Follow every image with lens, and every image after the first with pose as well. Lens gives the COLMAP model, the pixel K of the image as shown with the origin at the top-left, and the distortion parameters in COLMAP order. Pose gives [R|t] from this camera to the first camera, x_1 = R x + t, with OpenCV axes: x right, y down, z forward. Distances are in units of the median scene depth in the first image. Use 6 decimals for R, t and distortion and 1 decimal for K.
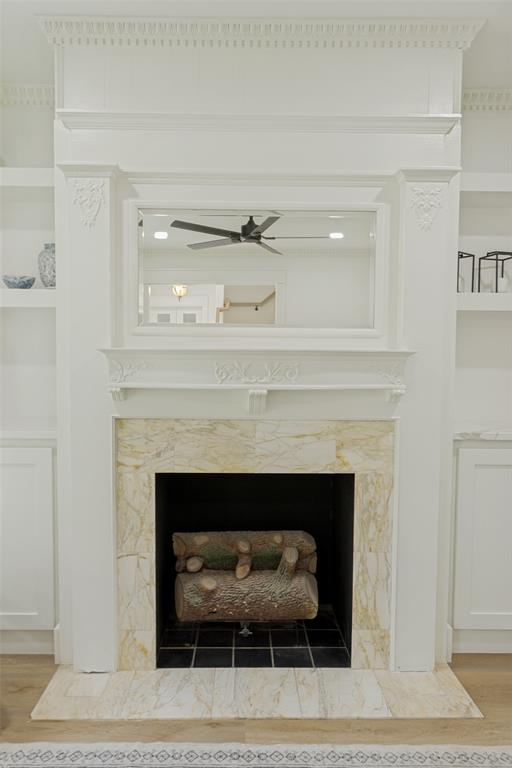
lens RADIAL K [[564.6, 0, 252.9], [0, 564.6, 387.1], [0, 0, 1]] dist [-0.002534, -0.001683]
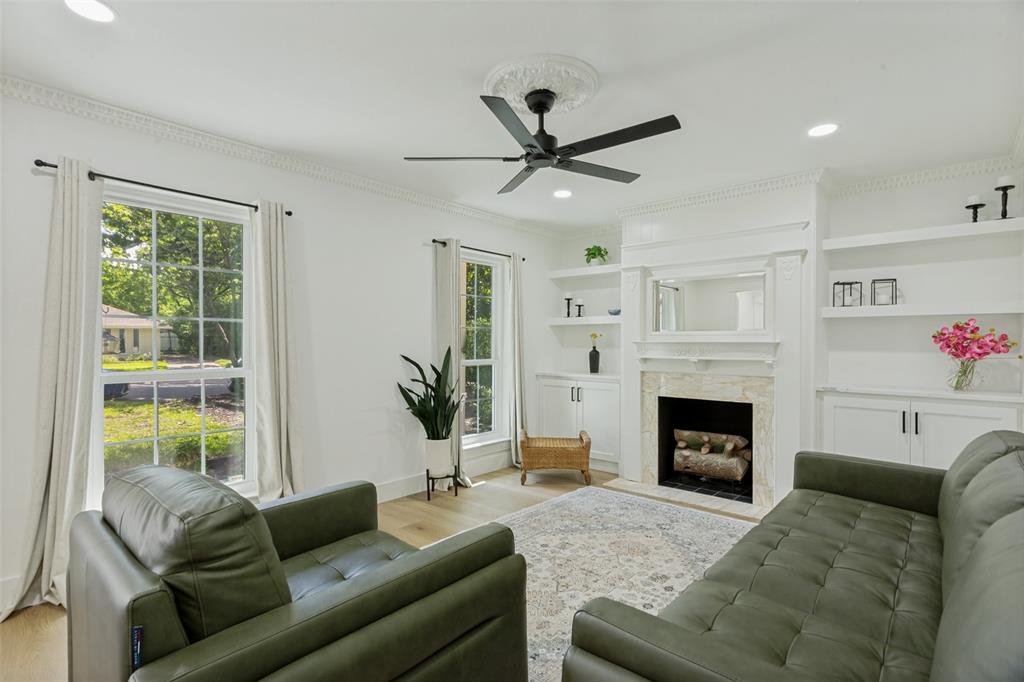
lens RADIAL K [[493.1, 0, 508.8], [0, 493.1, 351.1], [0, 0, 1]] dist [0.004793, 0.001149]
pose [[0.738505, 0.005609, -0.674224, 0.705605], [-0.033975, 0.999005, -0.028903, 0.047458], [0.673391, 0.044251, 0.737961, -0.857564]]
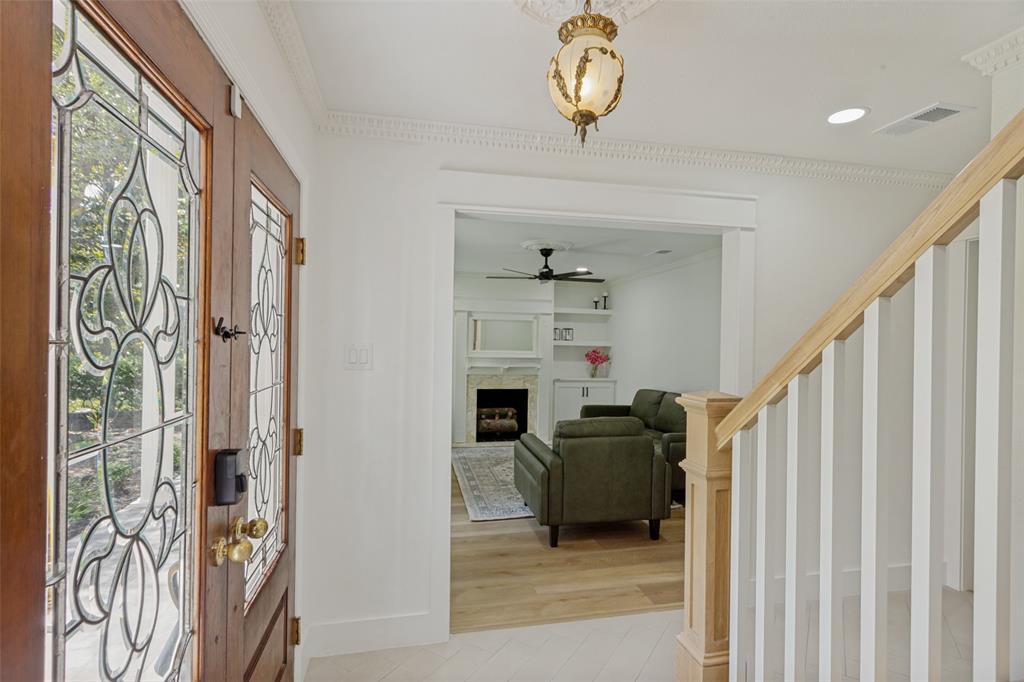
lens RADIAL K [[493.1, 0, 511.4], [0, 493.1, 347.9], [0, 0, 1]] dist [0.004793, 0.001149]
pose [[0.979381, 0.007115, 0.201896, -0.605875], [0.002057, 0.998977, -0.045184, 0.024684], [-0.202011, 0.044668, 0.978364, -2.254138]]
